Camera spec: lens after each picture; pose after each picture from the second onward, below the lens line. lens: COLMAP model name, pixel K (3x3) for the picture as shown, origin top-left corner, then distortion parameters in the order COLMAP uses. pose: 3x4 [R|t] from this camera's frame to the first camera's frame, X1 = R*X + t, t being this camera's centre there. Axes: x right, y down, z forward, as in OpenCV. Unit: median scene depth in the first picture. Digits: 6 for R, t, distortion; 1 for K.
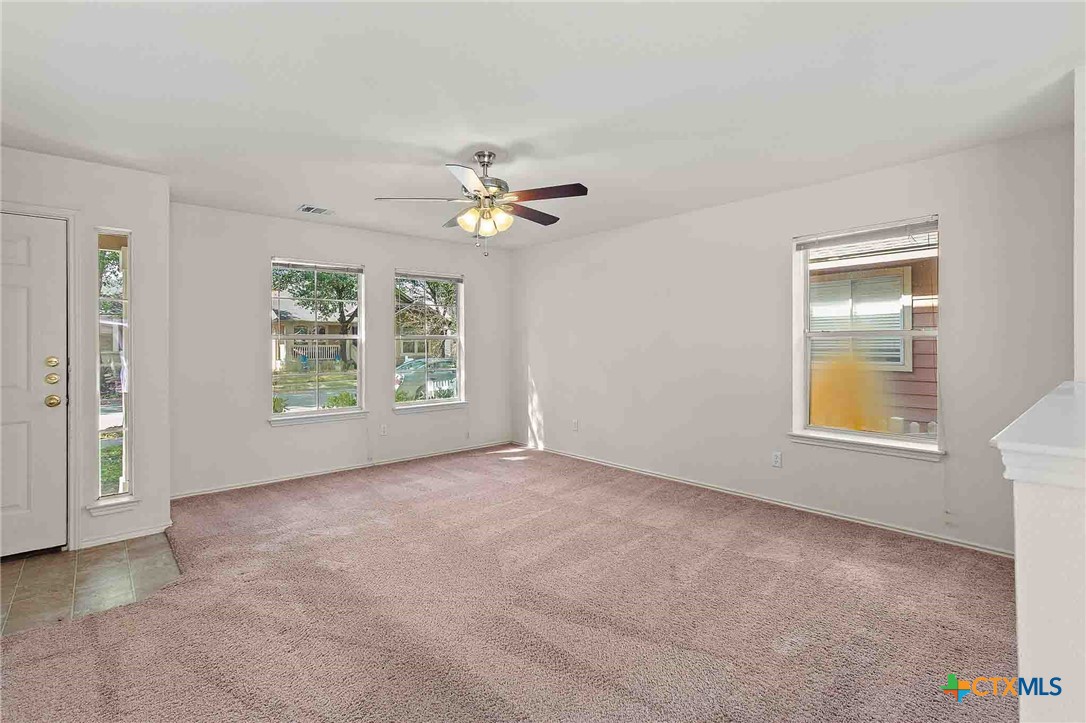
lens RADIAL K [[502.3, 0, 538.6], [0, 502.3, 342.7], [0, 0, 1]] dist [0.001204, 0.000225]
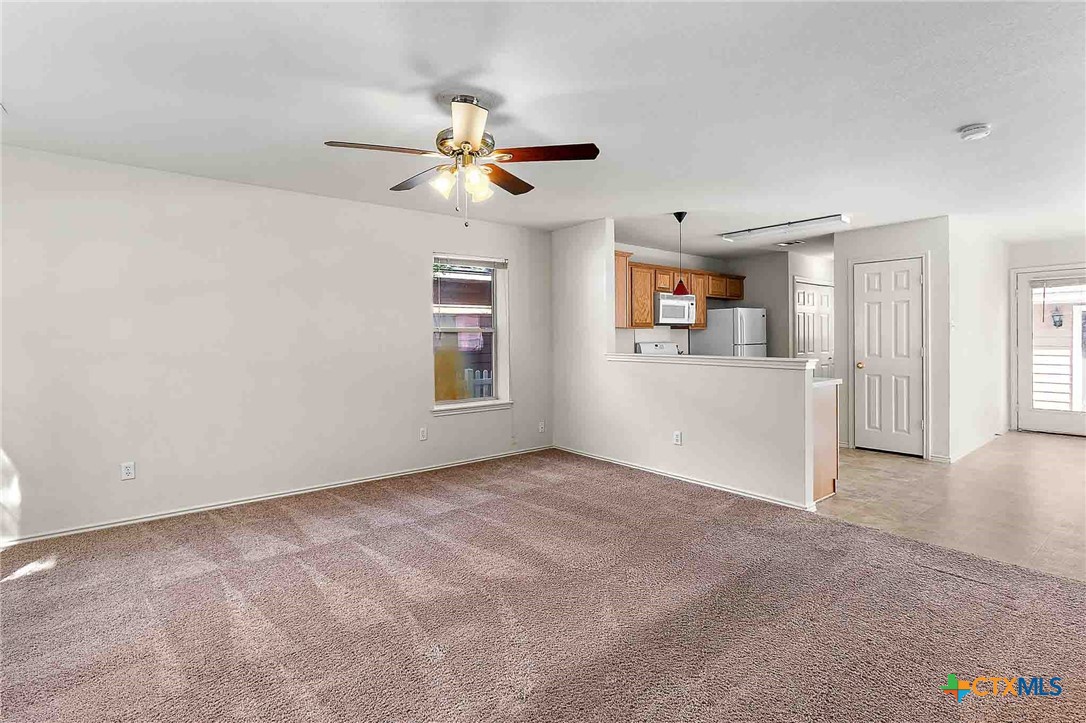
lens RADIAL K [[499.9, 0, 533.4], [0, 499.9, 362.7], [0, 0, 1]] dist [0.002526, 0.000279]
pose [[0.060480, -0.040614, 0.997343, -0.772945], [-0.002140, 0.999164, 0.040818, 0.017668], [-0.998167, -0.004603, 0.060343, 0.758376]]
